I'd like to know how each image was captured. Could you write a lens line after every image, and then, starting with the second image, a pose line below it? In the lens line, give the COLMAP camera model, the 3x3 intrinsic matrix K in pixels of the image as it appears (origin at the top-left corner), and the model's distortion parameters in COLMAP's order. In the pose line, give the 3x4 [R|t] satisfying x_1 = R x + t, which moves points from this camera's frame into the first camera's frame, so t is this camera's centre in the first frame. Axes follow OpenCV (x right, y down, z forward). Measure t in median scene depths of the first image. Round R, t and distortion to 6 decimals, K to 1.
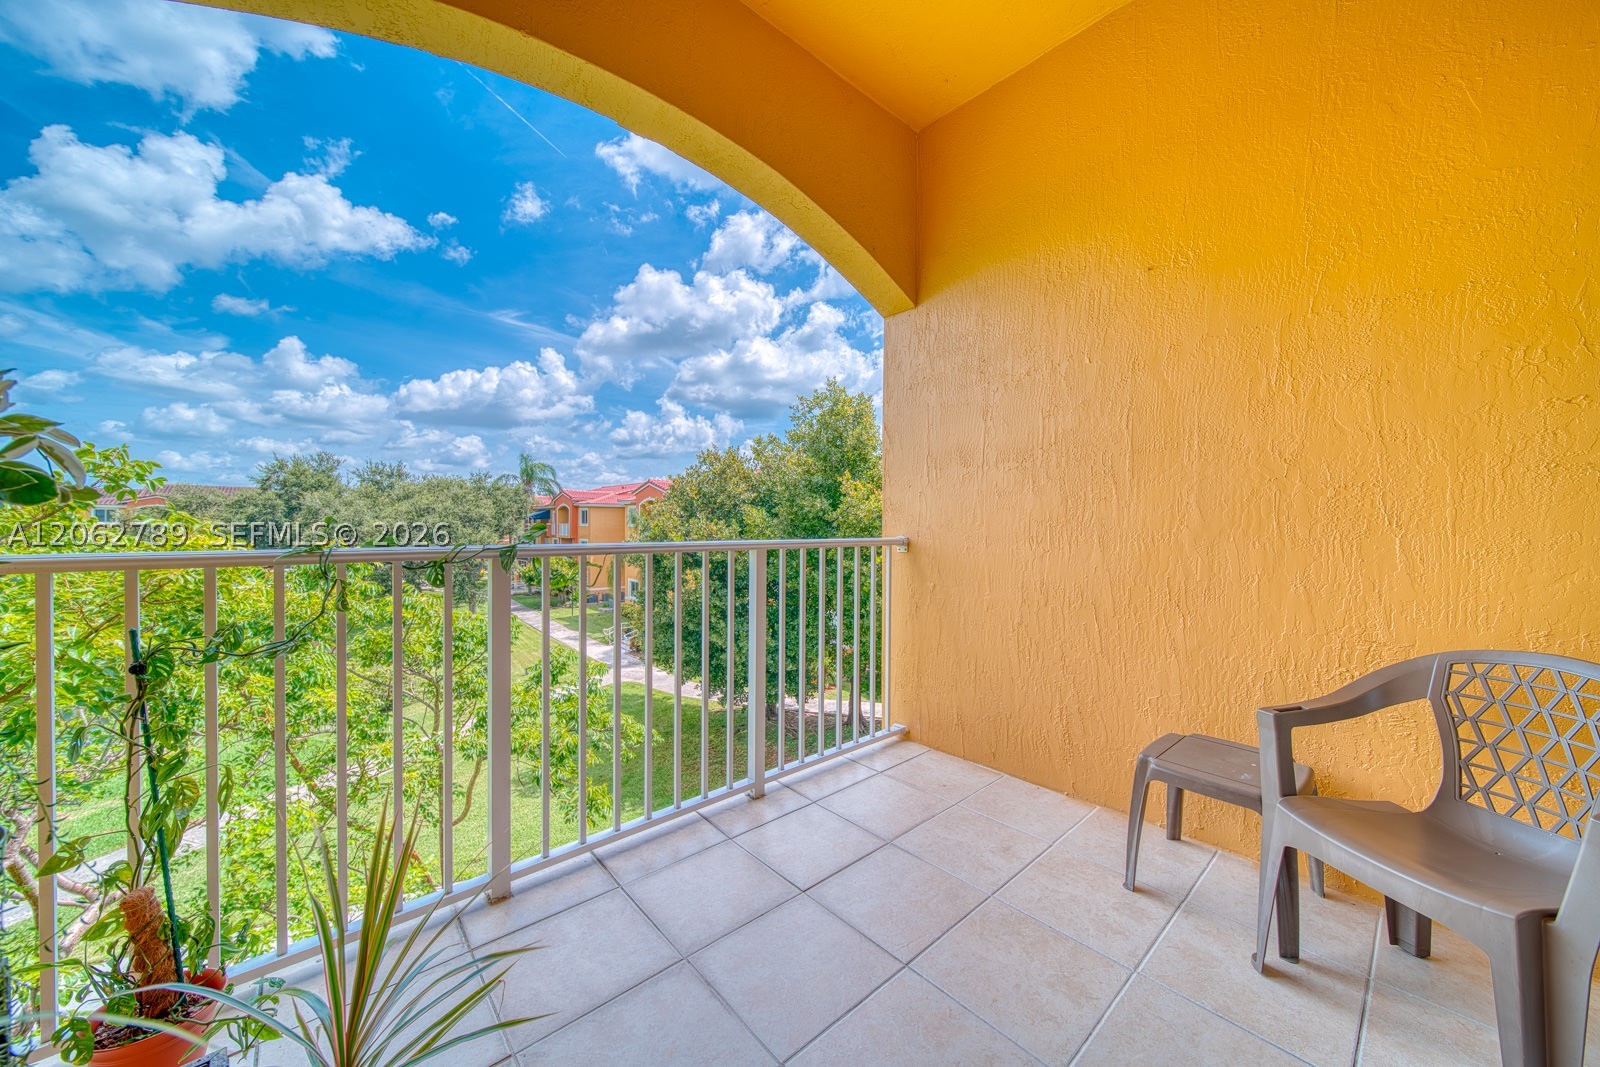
lens RADIAL K [[566.6, 0, 800.0], [0, 566.6, 533.5], [0, 0, 1]] dist [-0.000734, -0.000163]
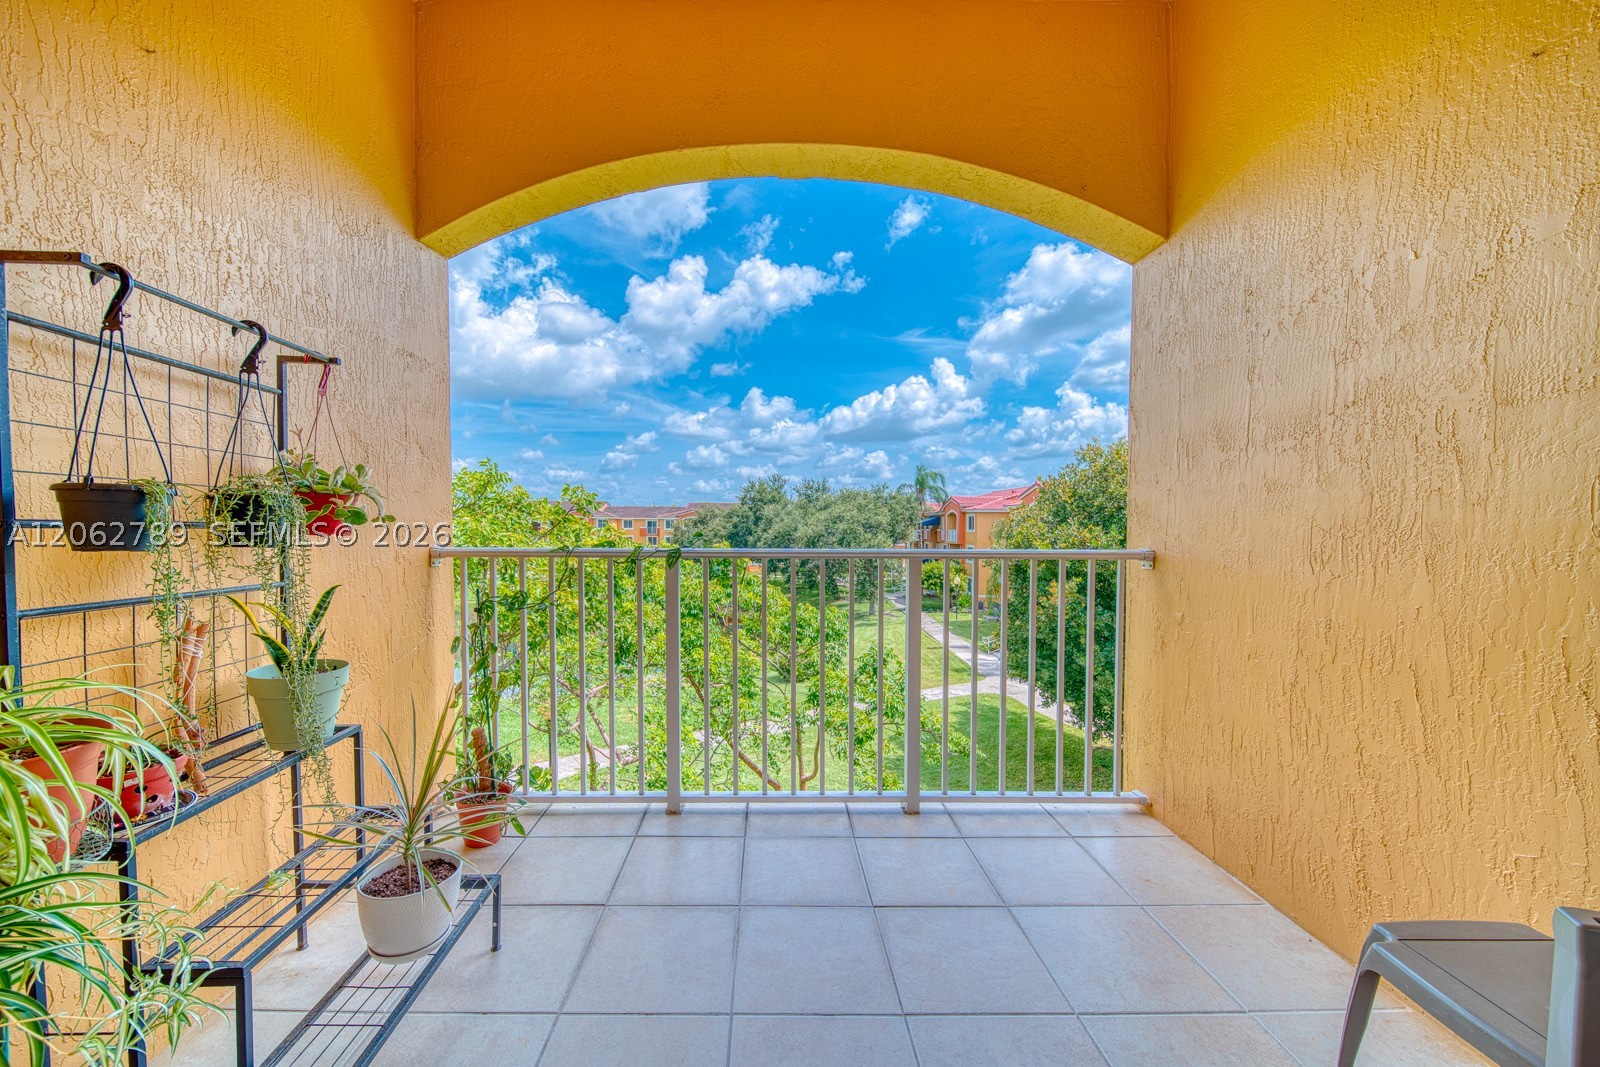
lens RADIAL K [[600.9, 0, 800.6], [0, 600.9, 554.6], [0, 0, 1]] dist [0.016861, -0.000173]
pose [[0.747106, 0.027944, -0.664118, 0.103989], [-0.011536, 0.999511, 0.029079, -0.001439], [0.664605, -0.014064, 0.747062, 0.022573]]
